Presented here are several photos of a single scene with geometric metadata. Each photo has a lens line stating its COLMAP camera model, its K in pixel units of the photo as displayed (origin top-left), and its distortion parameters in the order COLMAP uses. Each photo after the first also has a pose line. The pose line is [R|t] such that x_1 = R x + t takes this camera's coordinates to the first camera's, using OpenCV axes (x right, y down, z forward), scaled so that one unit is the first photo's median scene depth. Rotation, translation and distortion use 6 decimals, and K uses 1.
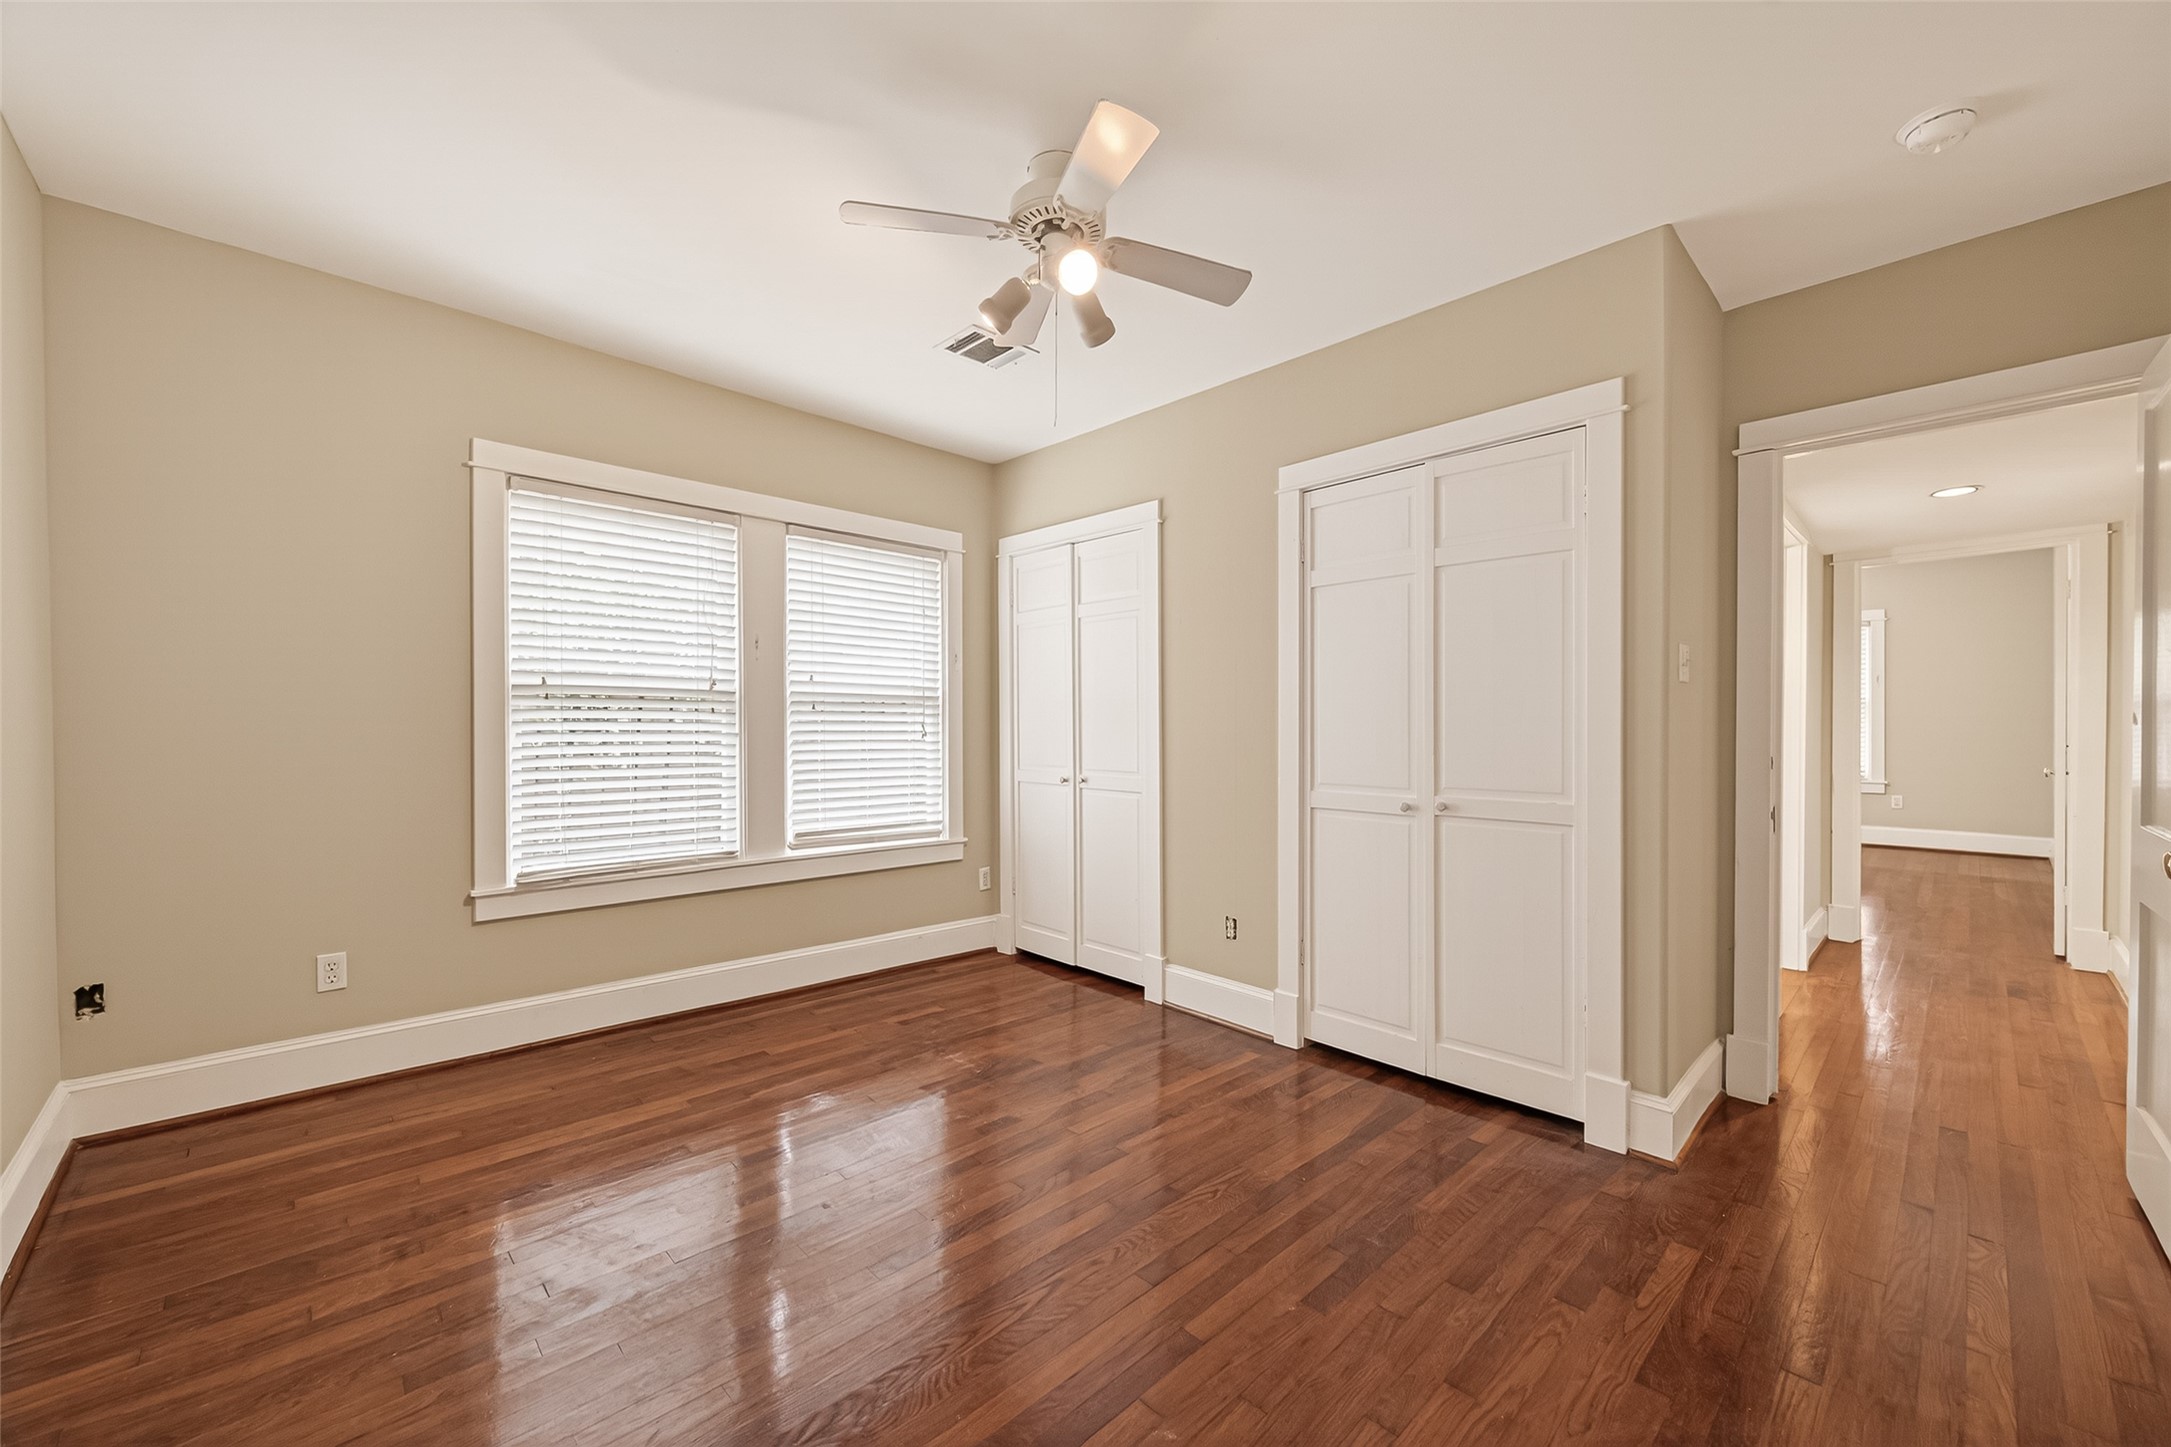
lens RADIAL K [[832.8, 0, 1090.0], [0, 832.8, 718.2], [0, 0, 1]] dist [0.001484, -0.000049]
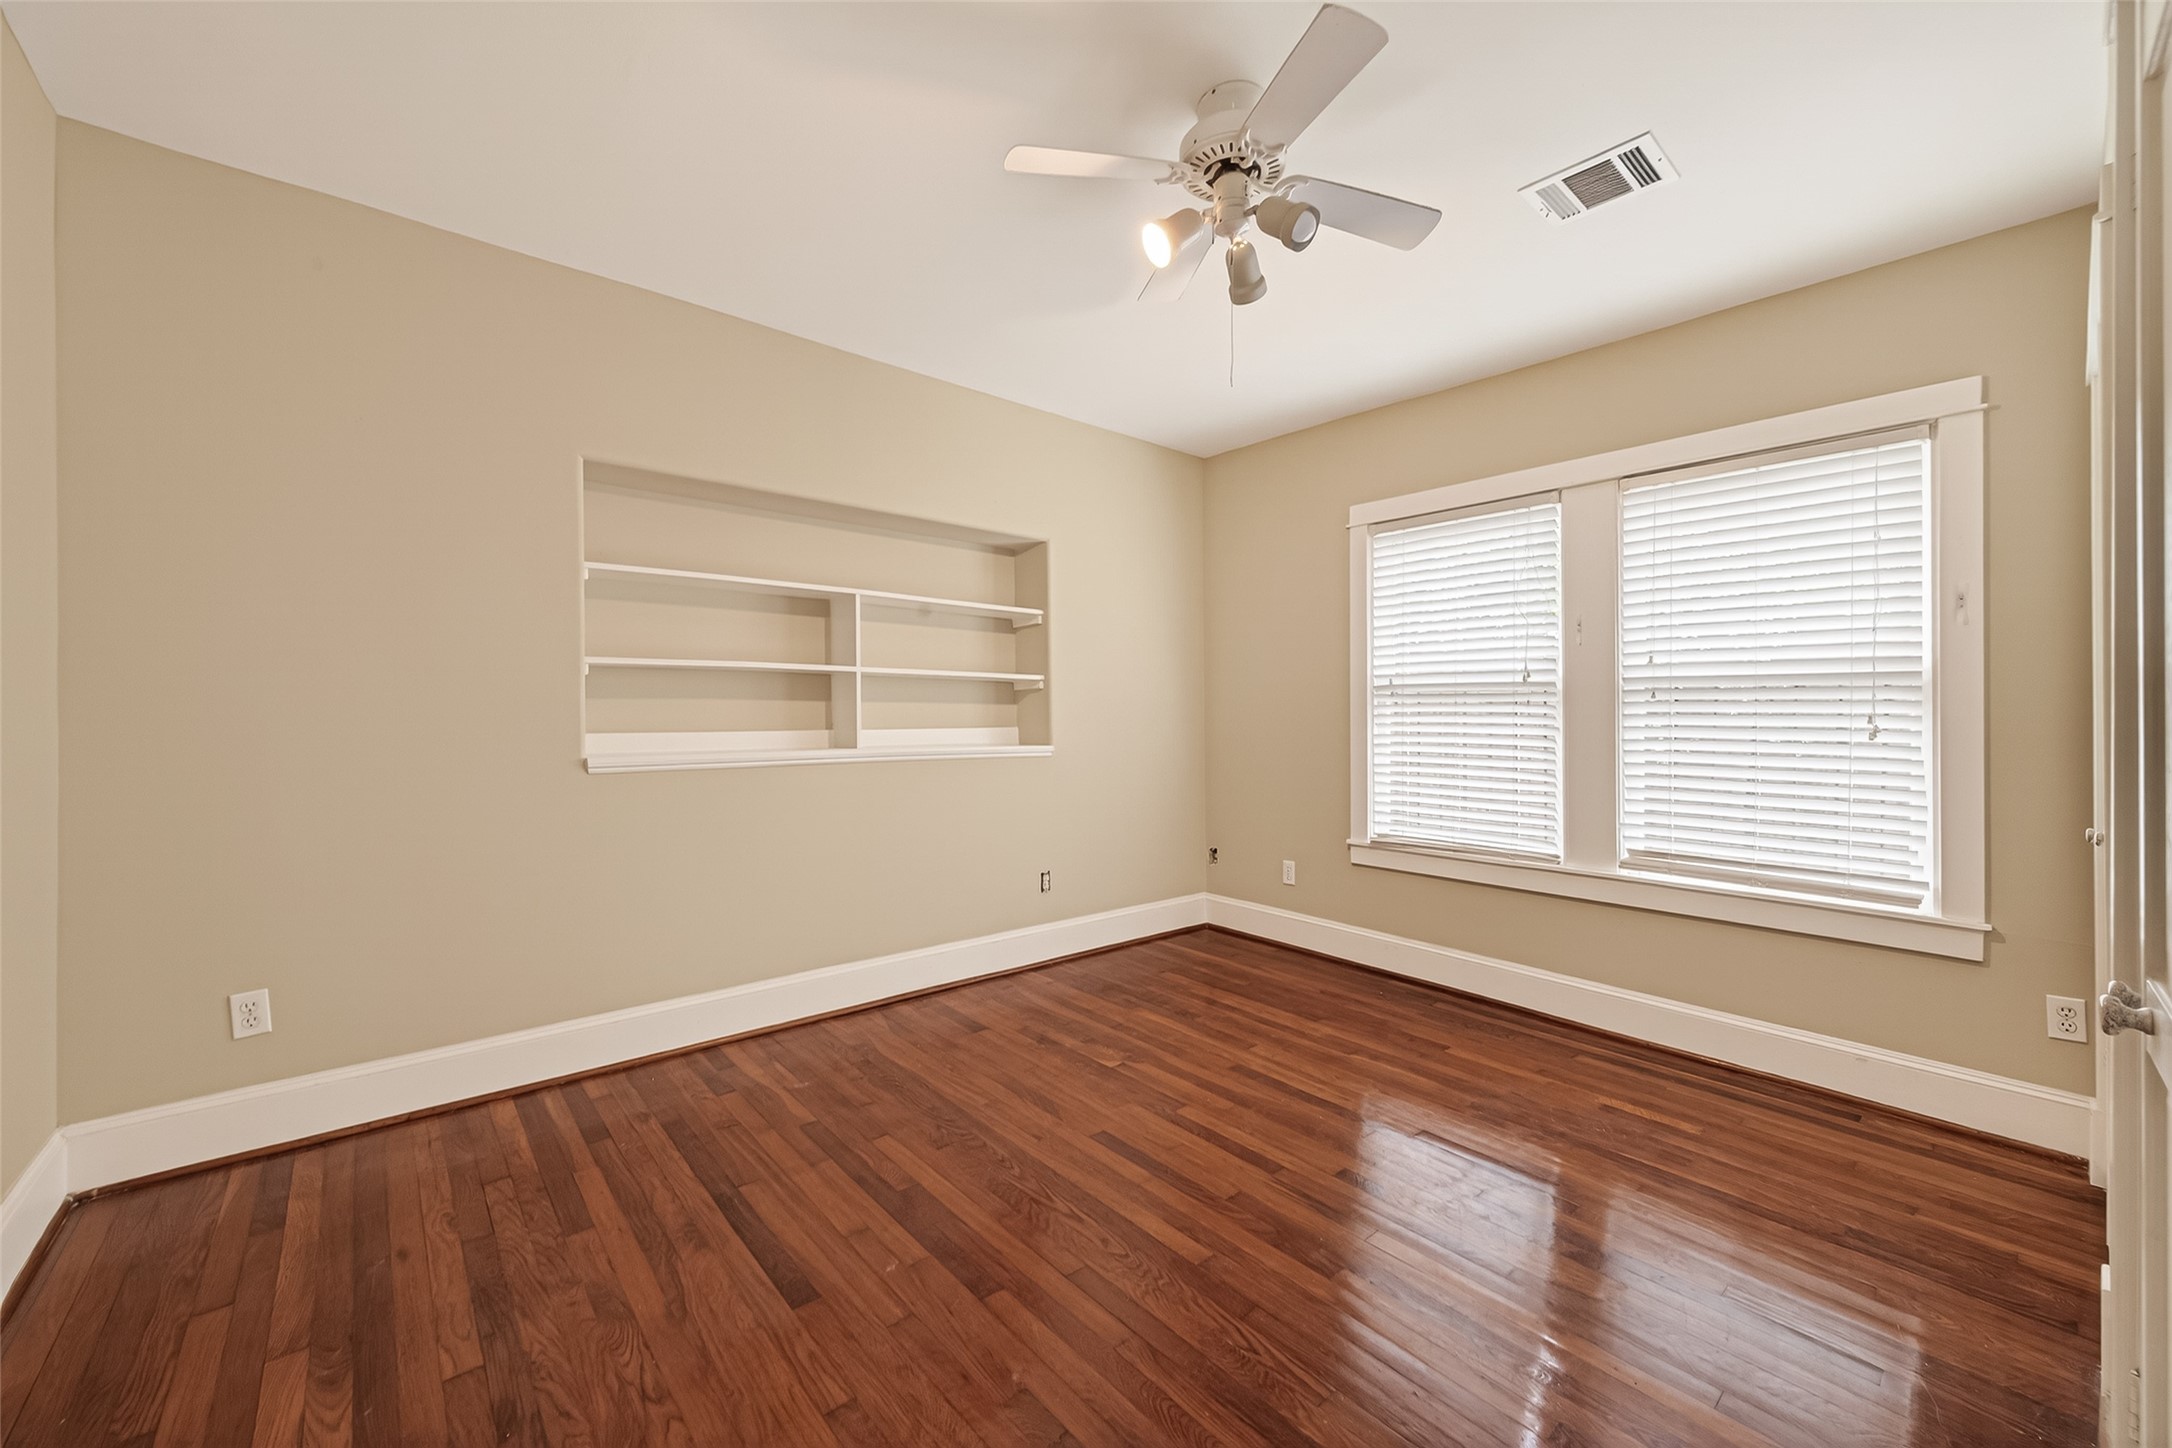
lens RADIAL K [[833.2, 0, 1090.5], [0, 833.2, 718.7], [0, 0, 1]] dist [0.001484, -0.000049]
pose [[-0.046855, -0.001322, -0.998901, 0.538396], [0.001433, 0.999998, -0.001391, 0.009697], [0.998901, -0.001497, -0.046853, 0.542936]]
